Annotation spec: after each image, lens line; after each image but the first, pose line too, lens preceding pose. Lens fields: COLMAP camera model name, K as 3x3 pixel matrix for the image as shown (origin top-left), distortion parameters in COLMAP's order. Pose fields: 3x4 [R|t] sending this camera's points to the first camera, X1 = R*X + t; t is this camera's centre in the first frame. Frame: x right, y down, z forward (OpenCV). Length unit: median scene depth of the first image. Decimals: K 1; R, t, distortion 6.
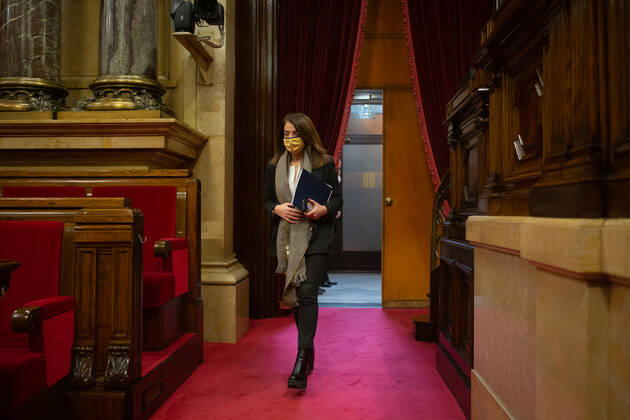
lens RADIAL K [[647.5, 0, 315.0], [0, 647.5, 210.0], [0, 0, 1]] dist [-0.016903, 0.001289]
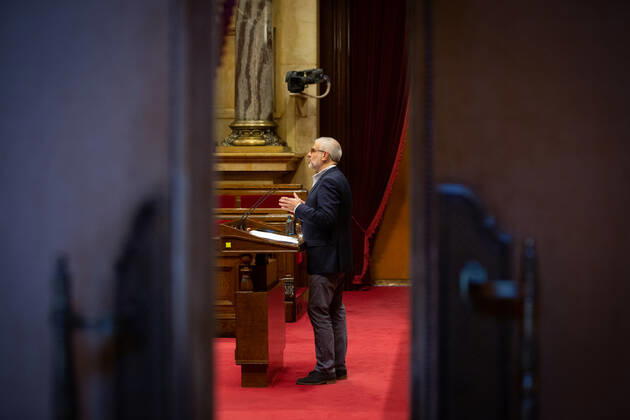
lens RADIAL K [[1979.6, 0, 315.0], [0, 1979.6, 210.0], [0, 0, 1]] dist [-0.495648, 0.743728]
pose [[0.999717, -0.006285, -0.022948, -0.052468], [0.007331, 0.998924, 0.045798, -0.215457], [0.022635, -0.045954, 0.998687, -3.713484]]
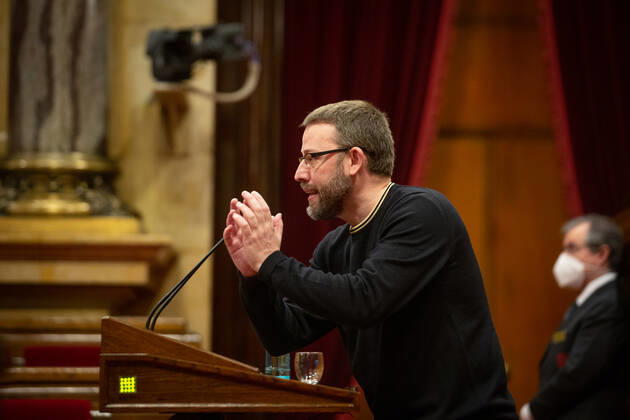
lens RADIAL K [[3427.1, 0, 315.0], [0, 3427.1, 210.0], [0, 0, 1]] dist [-0.182126, 13.359764]
pose [[0.996304, 0.013554, 0.084823, -0.339140], [-0.008986, 0.998500, -0.054009, 0.006058], [-0.085428, 0.053047, 0.994931, -2.125475]]
